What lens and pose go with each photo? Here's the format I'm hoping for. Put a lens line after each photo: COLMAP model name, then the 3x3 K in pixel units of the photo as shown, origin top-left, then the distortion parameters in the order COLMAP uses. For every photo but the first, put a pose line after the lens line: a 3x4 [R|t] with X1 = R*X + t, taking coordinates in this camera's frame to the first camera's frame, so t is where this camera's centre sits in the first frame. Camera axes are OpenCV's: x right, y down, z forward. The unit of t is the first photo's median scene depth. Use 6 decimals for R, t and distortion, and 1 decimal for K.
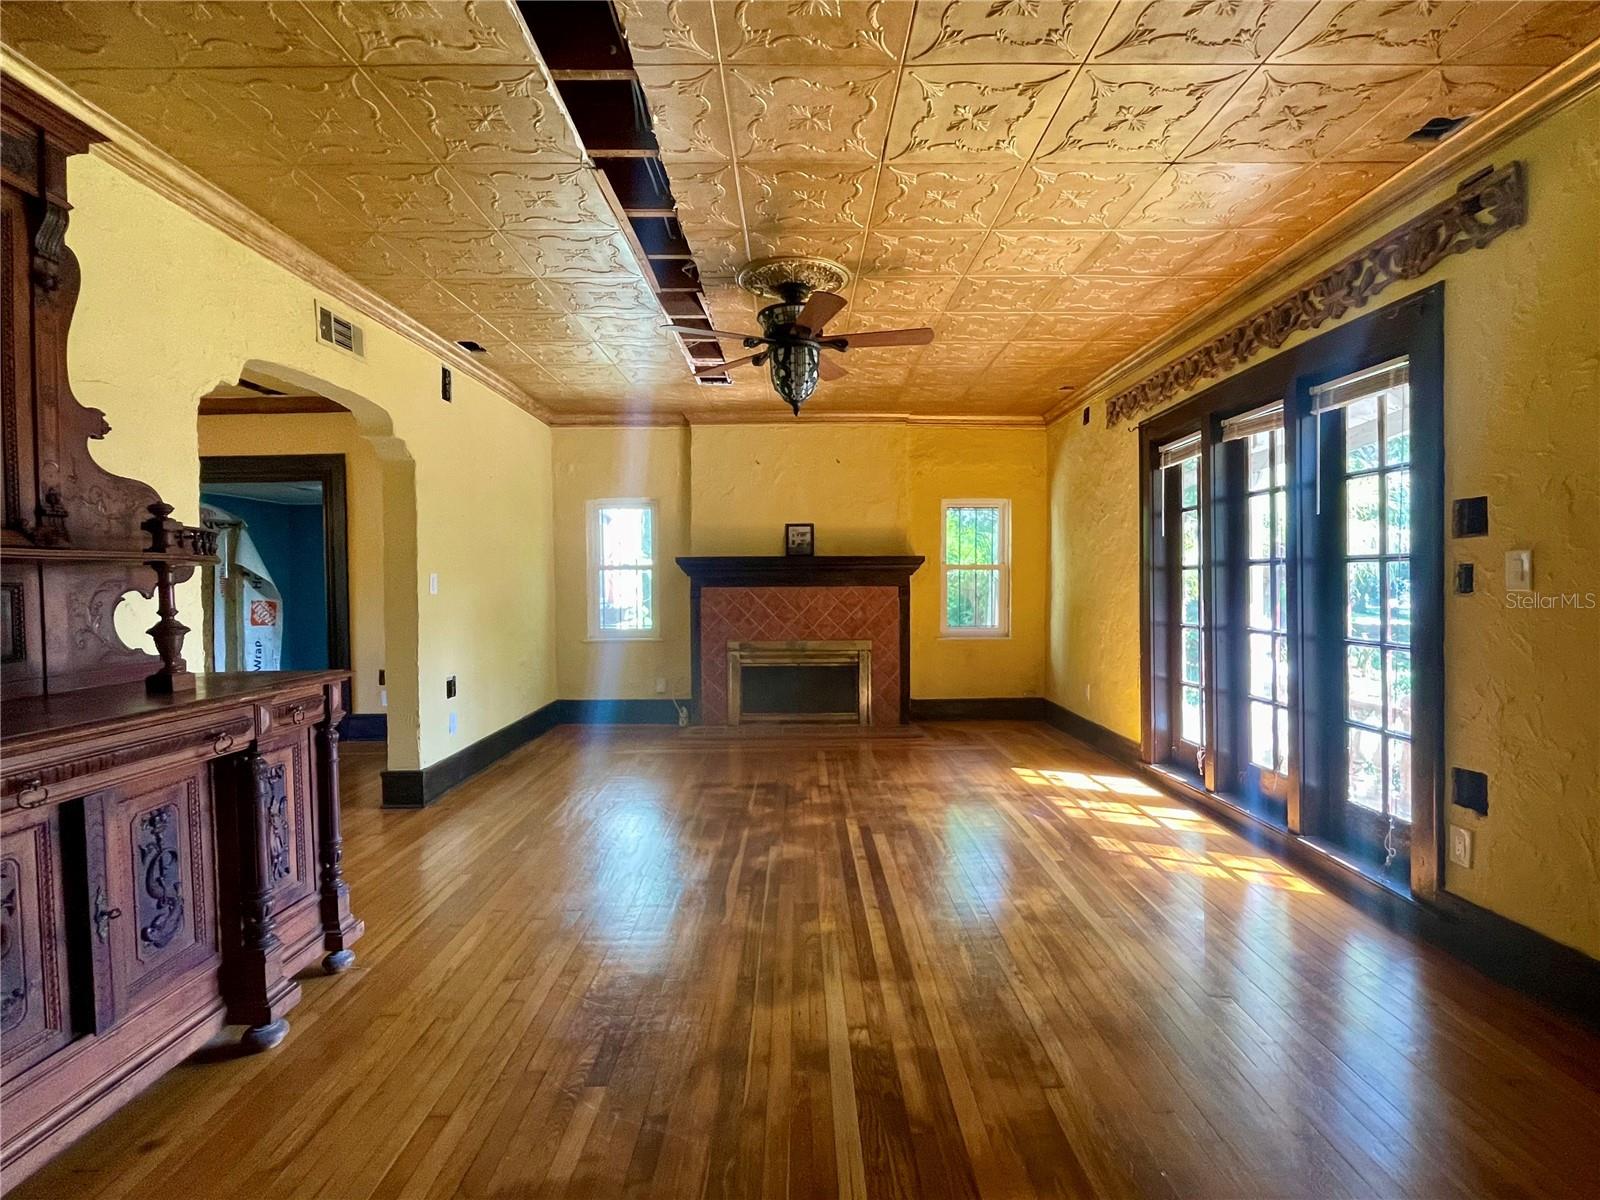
lens RADIAL K [[756.2, 0, 801.5], [0, 756.2, 598.1], [0, 0, 1]] dist [0.000853, 0.000244]
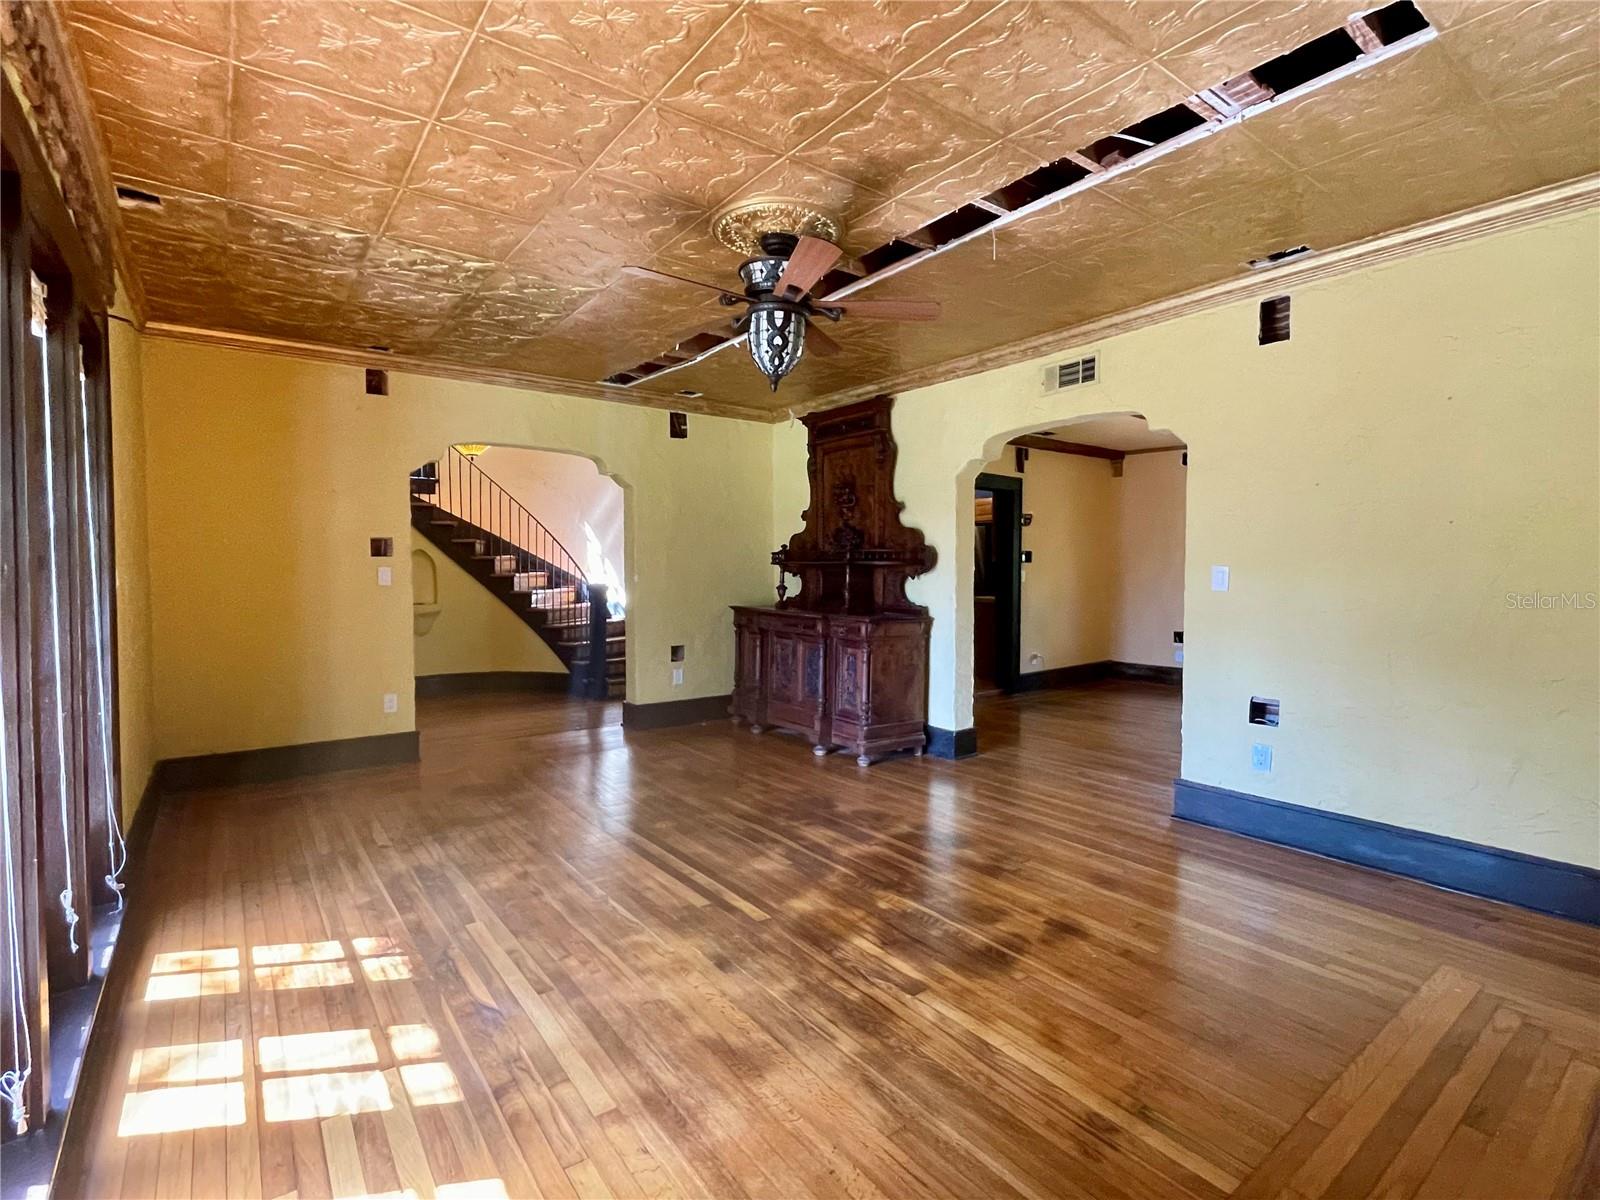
lens RADIAL K [[756.2, 0, 800.2], [0, 756.2, 599.0], [0, 0, 1]] dist [0.000853, 0.000244]
pose [[-0.800844, 0.034765, -0.597863, 0.500171], [-0.007540, 0.997649, 0.068113, -0.061661], [0.598826, 0.059055, -0.798699, 1.733397]]
